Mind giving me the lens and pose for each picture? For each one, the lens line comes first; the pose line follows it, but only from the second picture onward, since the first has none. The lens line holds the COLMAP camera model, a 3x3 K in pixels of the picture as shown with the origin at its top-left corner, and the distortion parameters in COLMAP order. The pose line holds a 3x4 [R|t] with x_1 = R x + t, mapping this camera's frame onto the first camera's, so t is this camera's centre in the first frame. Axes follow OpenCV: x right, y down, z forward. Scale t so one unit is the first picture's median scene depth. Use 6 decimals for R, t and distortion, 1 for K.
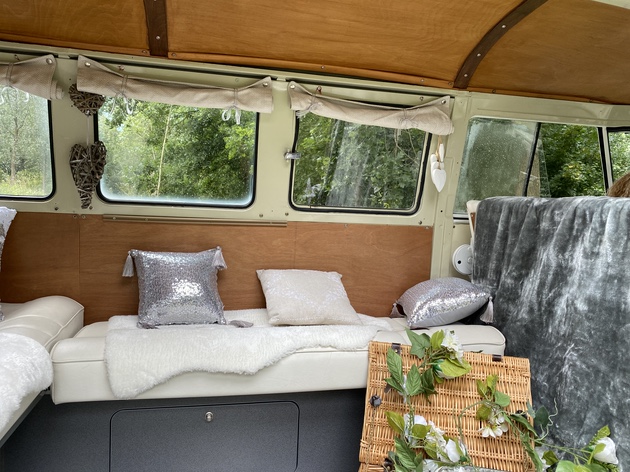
lens RADIAL K [[480.9, 0, 315.0], [0, 480.9, 235.9], [0, 0, 1]] dist [0.002304, 0.004117]
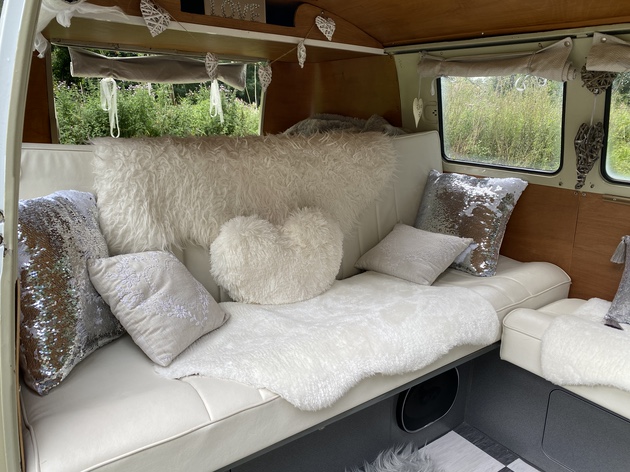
lens RADIAL K [[480.9, 0, 315.2], [0, 480.9, 236.1], [0, 0, 1]] dist [0.002304, 0.004117]
pose [[0.392527, 0.208719, -0.895745, 0.237982], [-0.062115, 0.977703, 0.200597, -0.132206], [0.917640, -0.023101, 0.396740, 0.090204]]
